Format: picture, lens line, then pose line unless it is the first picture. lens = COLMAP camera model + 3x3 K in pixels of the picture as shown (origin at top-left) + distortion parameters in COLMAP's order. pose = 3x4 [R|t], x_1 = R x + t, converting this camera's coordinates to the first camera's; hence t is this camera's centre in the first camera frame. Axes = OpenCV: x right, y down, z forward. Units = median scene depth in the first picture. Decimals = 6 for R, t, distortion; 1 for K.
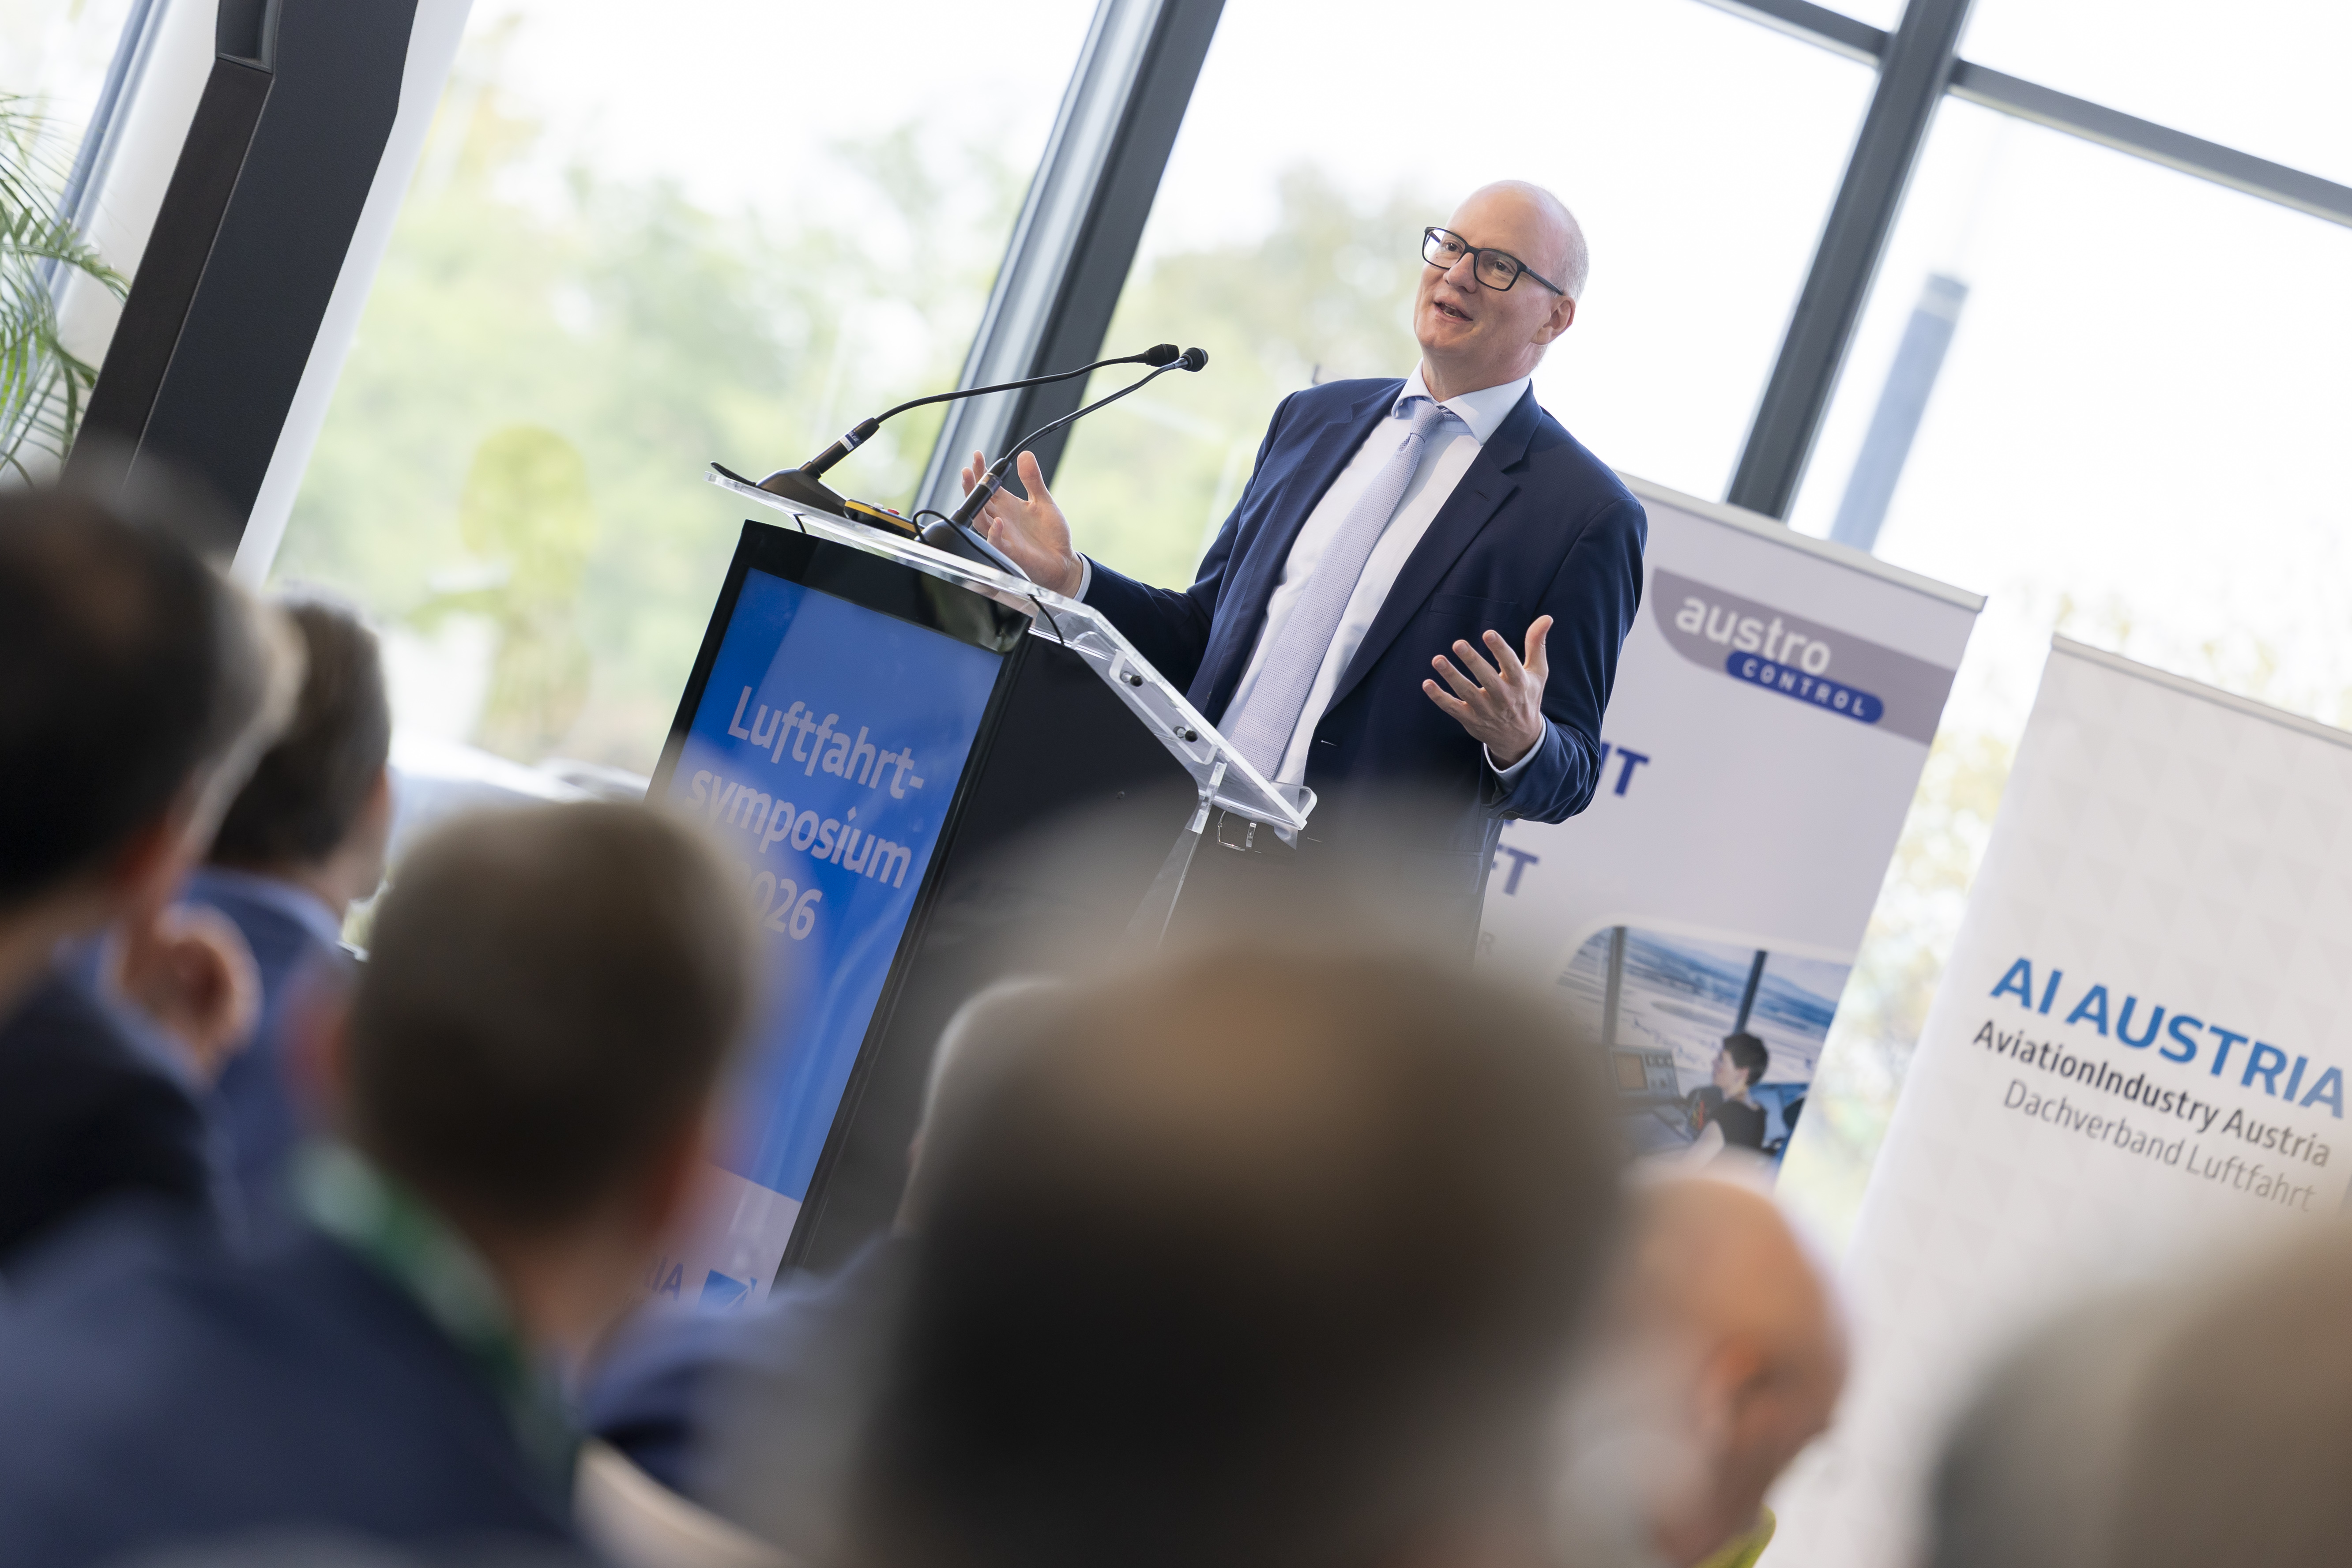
lens RADIAL K [[11268.6, 0, 1177.0], [0, 11268.6, 784.0], [0, 0, 1]] dist [-0.203648, 1.995151]
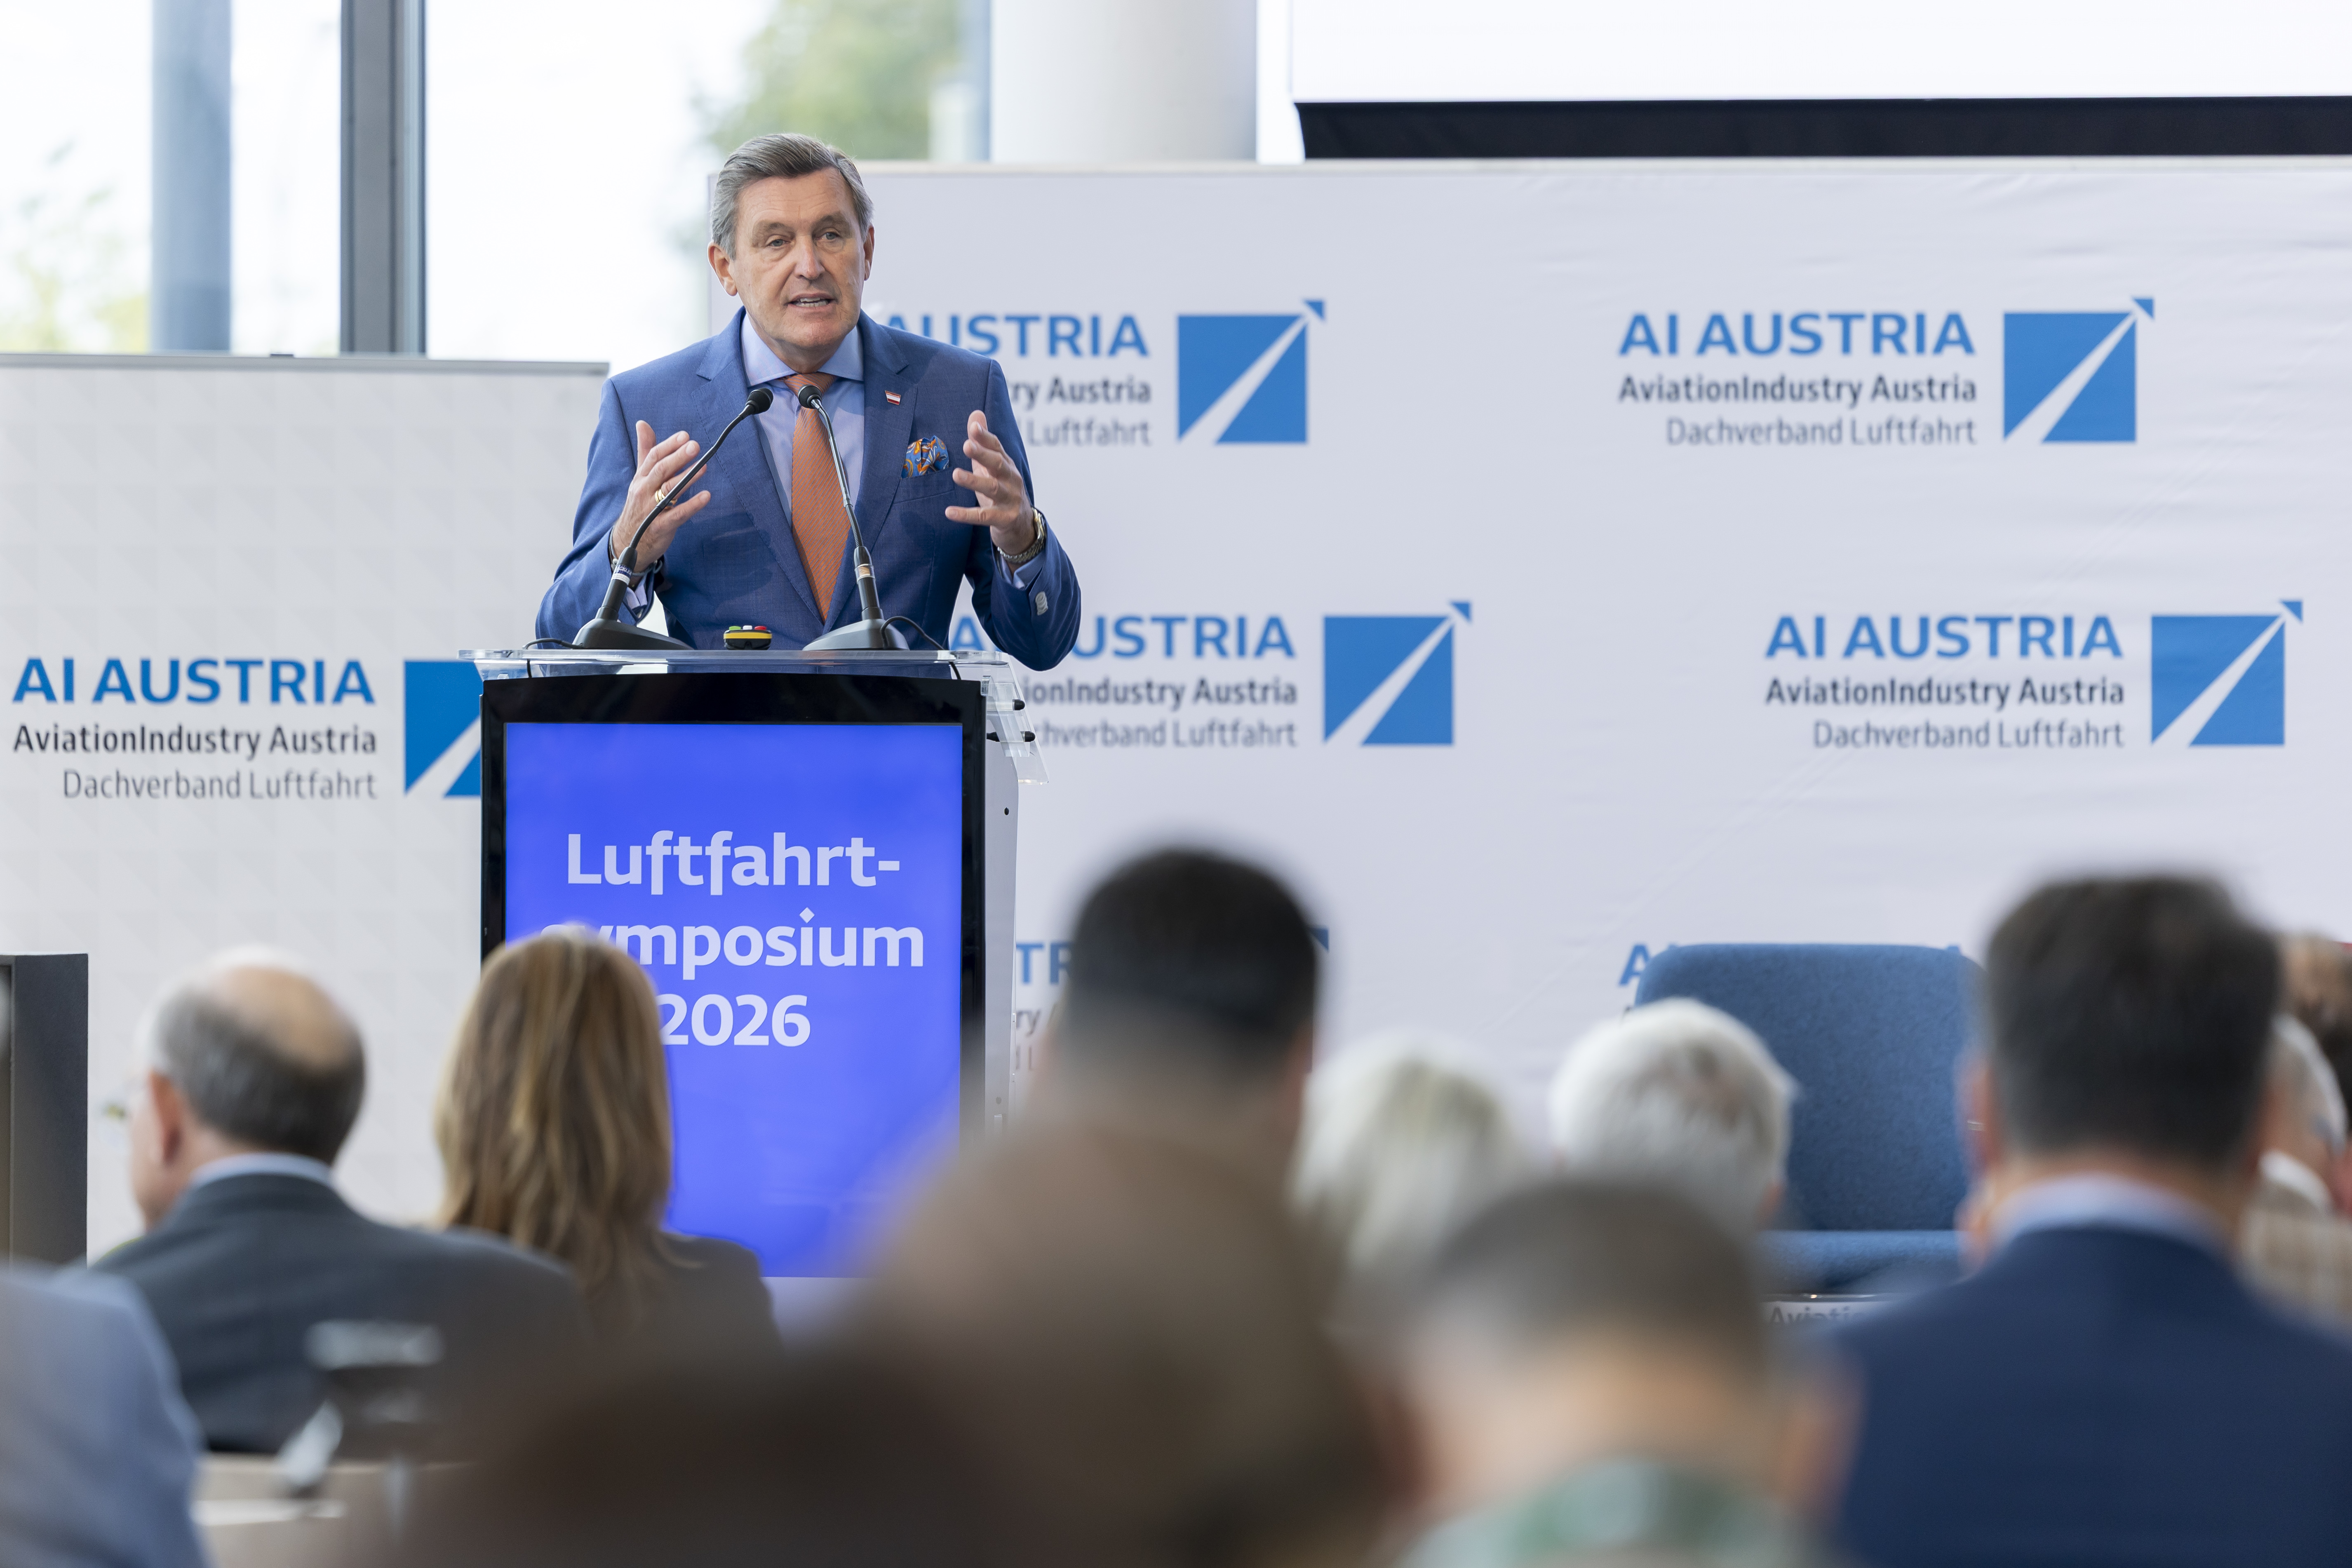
lens RADIAL K [[11245.5, 0, 1175.0], [0, 11245.5, 786.1], [0, 0, 1]] dist [-0.095089, -0.776282]
pose [[0.651956, -0.336286, 0.679606, -0.564319], [0.229098, 0.941748, 0.246223, -0.204330], [-0.722819, -0.004830, 0.691021, 0.203400]]
